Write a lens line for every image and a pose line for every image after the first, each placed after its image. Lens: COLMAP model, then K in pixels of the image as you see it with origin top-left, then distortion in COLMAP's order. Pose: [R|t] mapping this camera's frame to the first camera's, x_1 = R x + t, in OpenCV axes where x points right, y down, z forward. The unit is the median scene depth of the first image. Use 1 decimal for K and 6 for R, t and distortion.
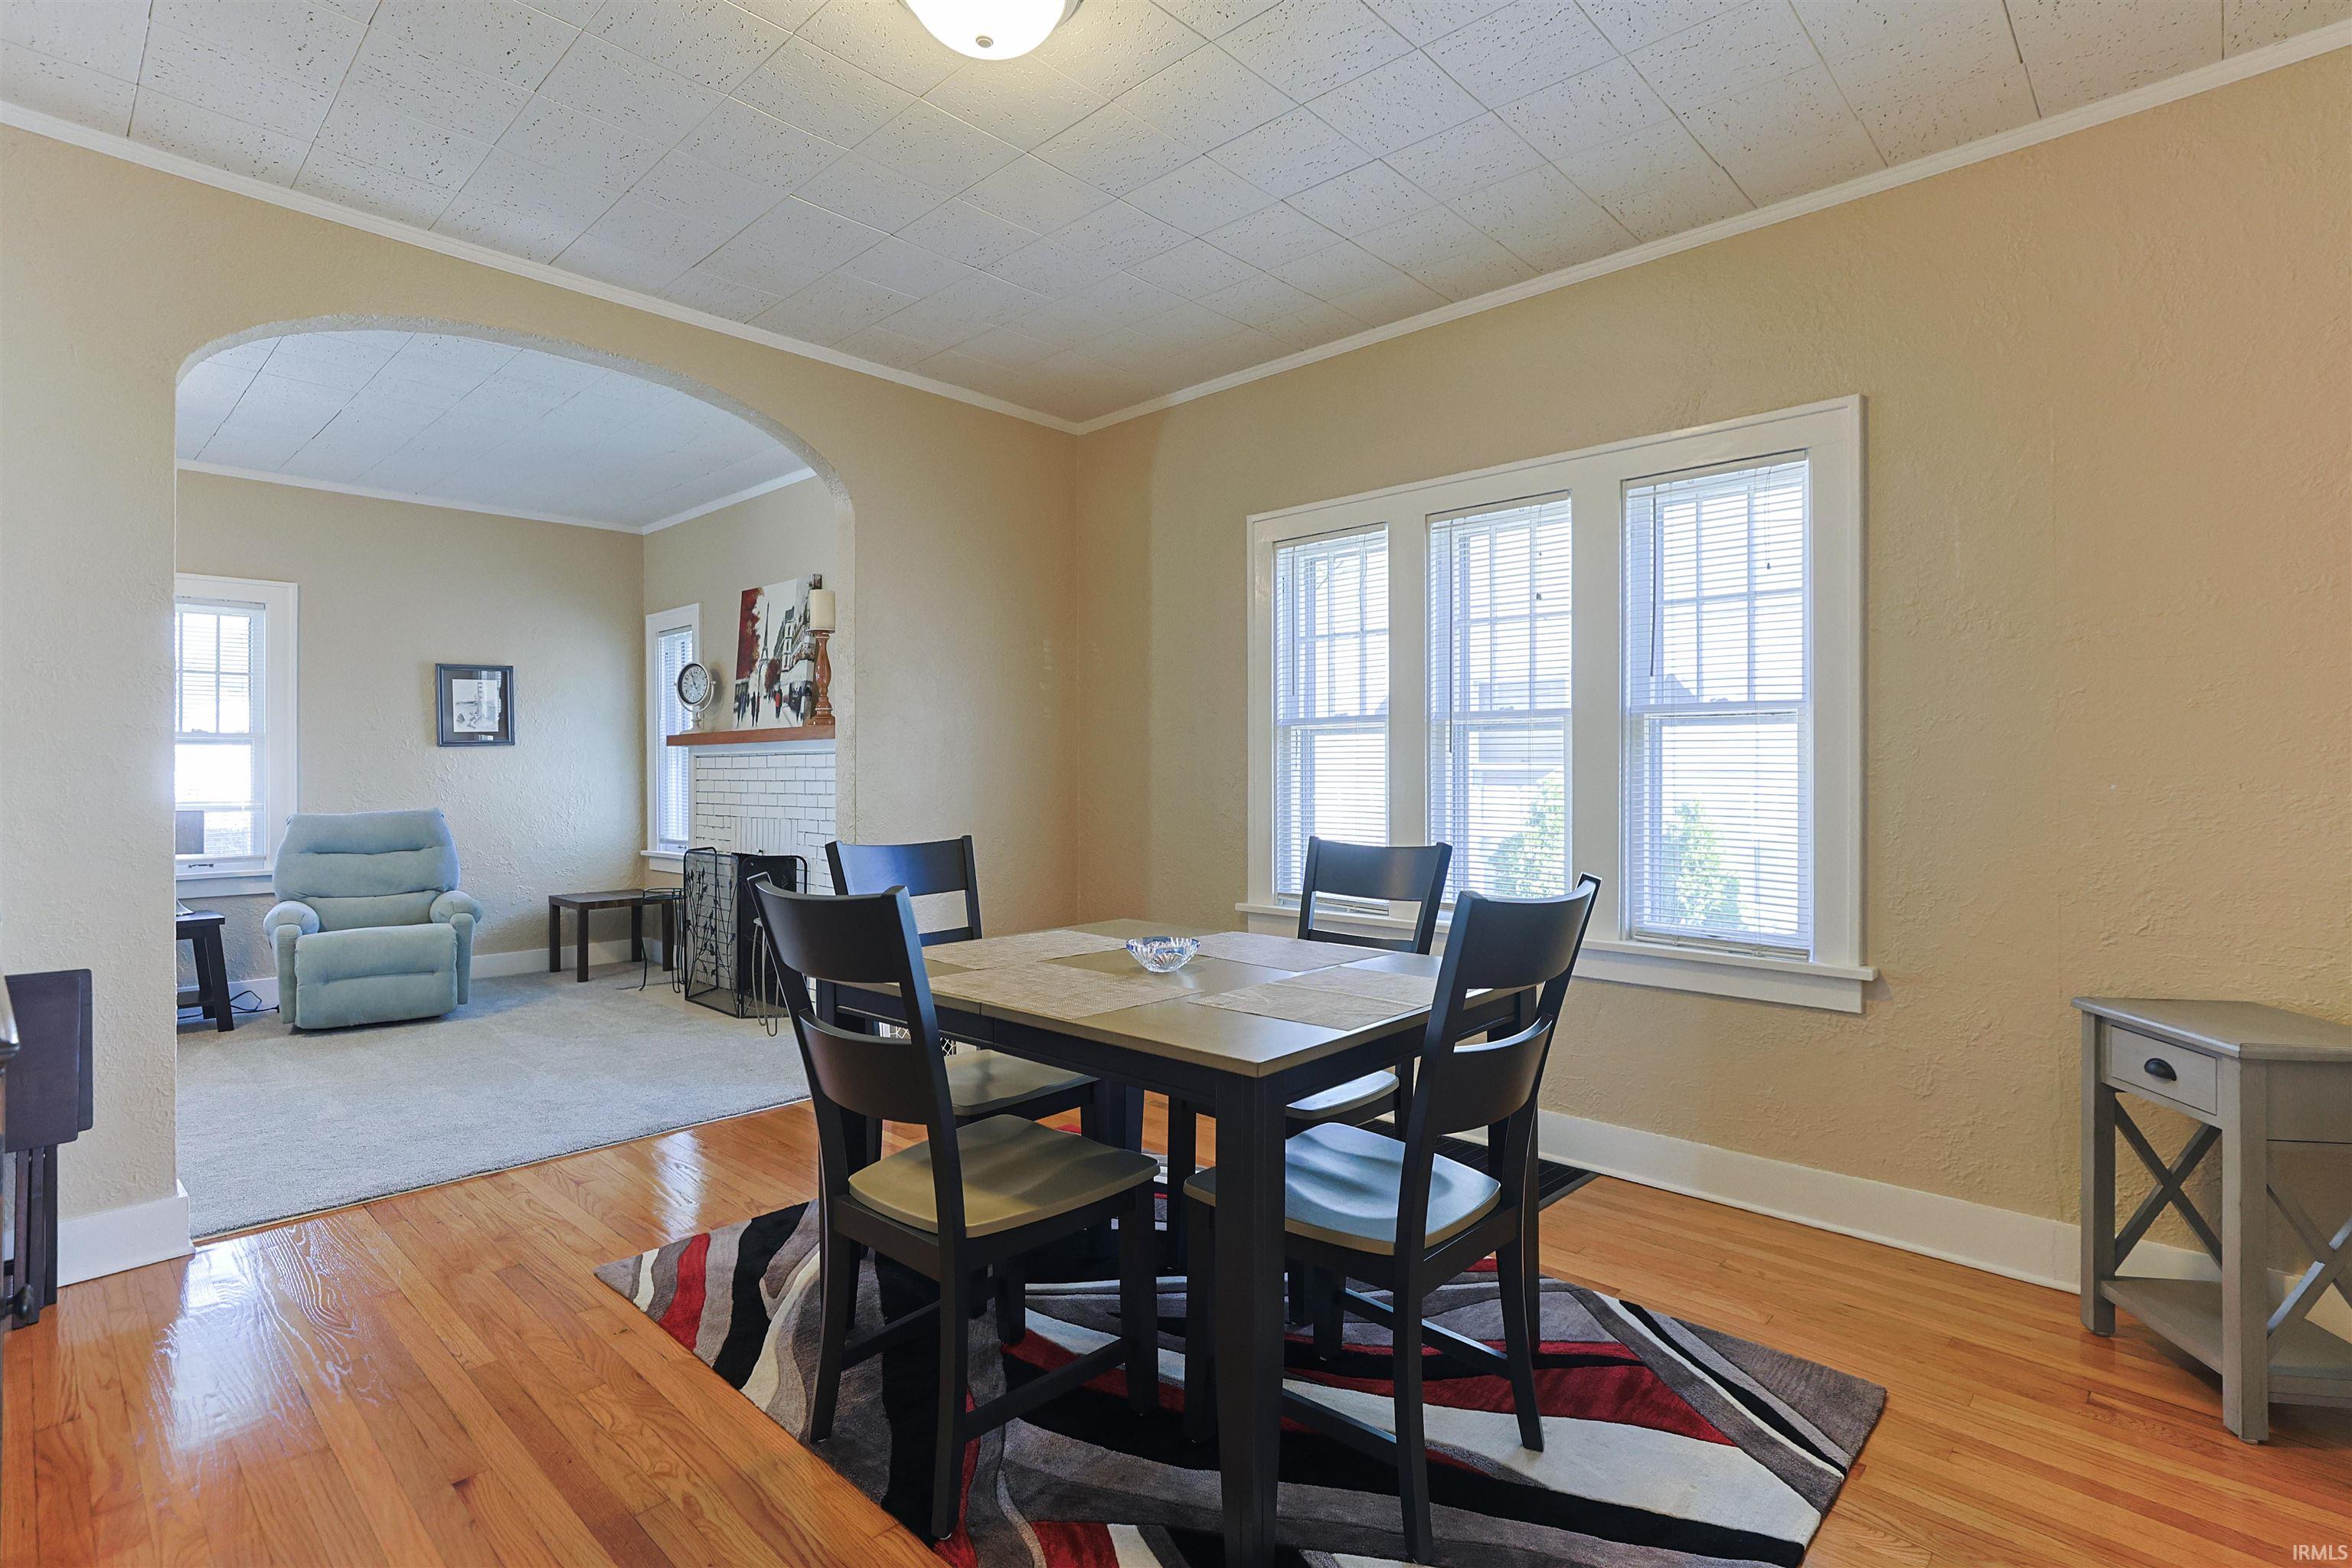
lens RADIAL K [[1129.6, 0, 1113.2], [0, 1129.6, 740.9], [0, 0, 1]] dist [-0.031046, 0.009253]
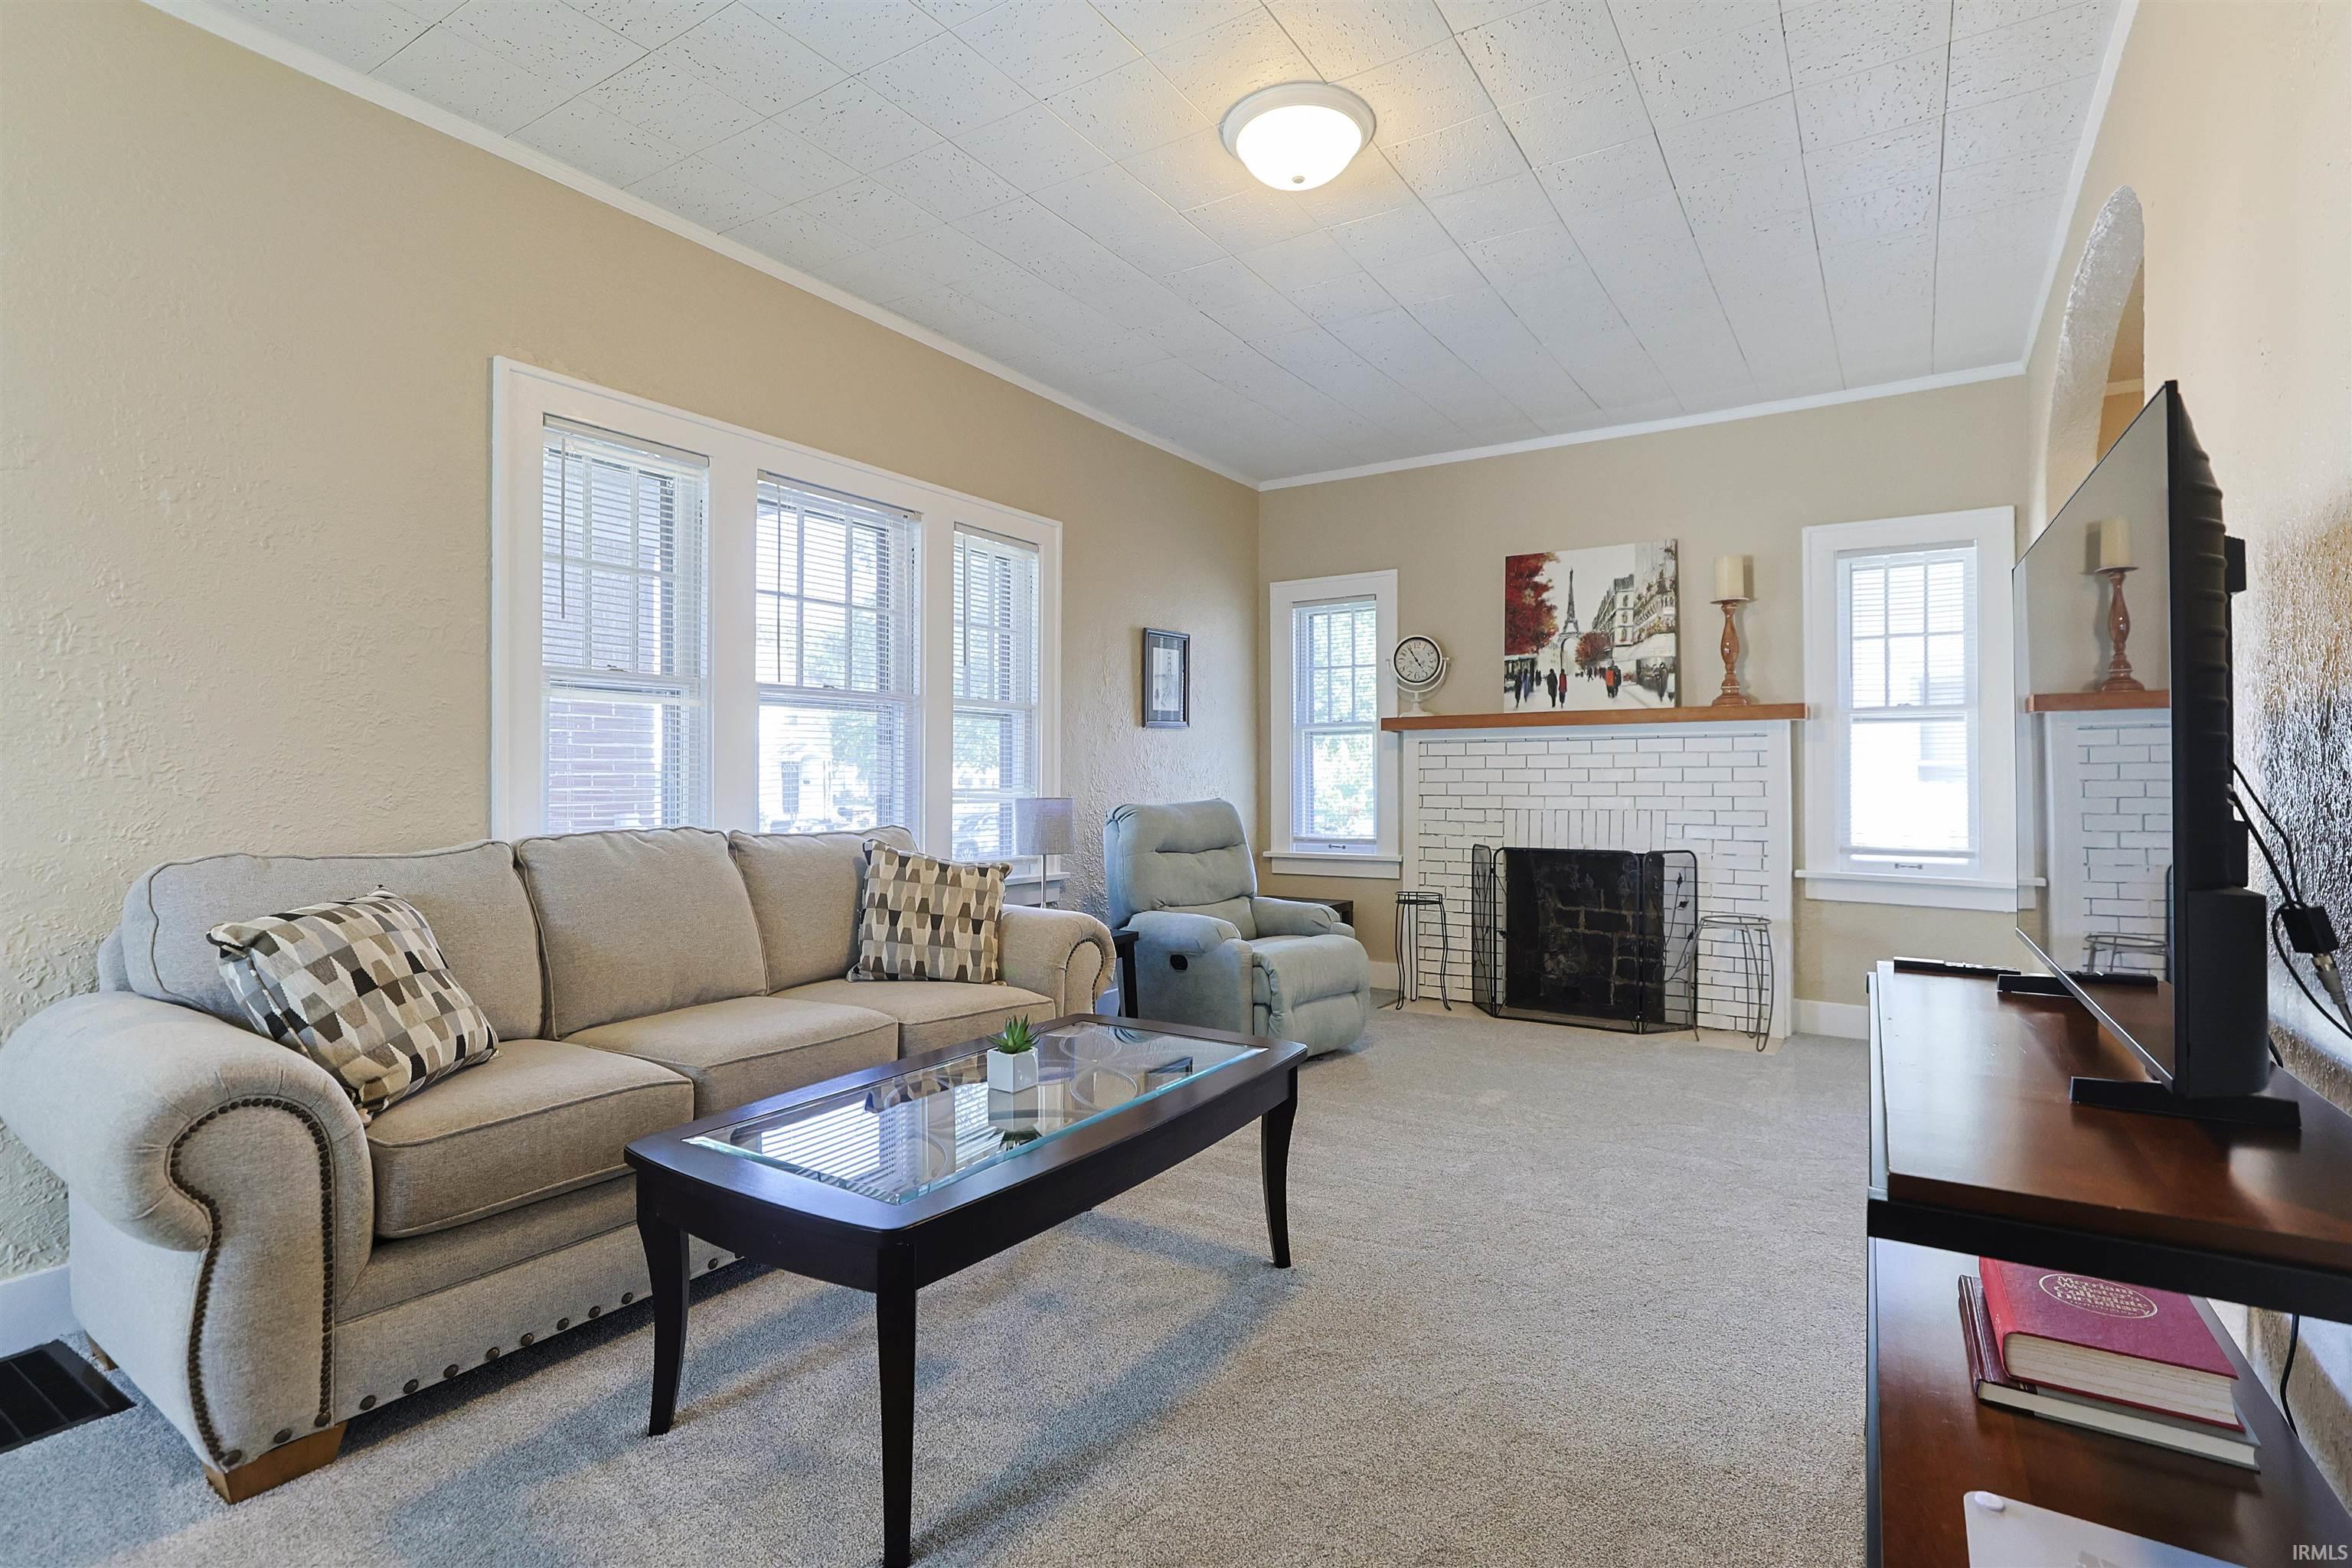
lens RADIAL K [[1129.6, 0, 1178.9], [0, 1129.6, 759.6], [0, 0, 1]] dist [-0.031046, 0.009253]
pose [[0.980669, 0.009647, 0.195438, -0.778497], [-0.008950, 0.999950, -0.004451, 0.034194], [-0.195471, 0.002616, 0.980706, 0.187635]]
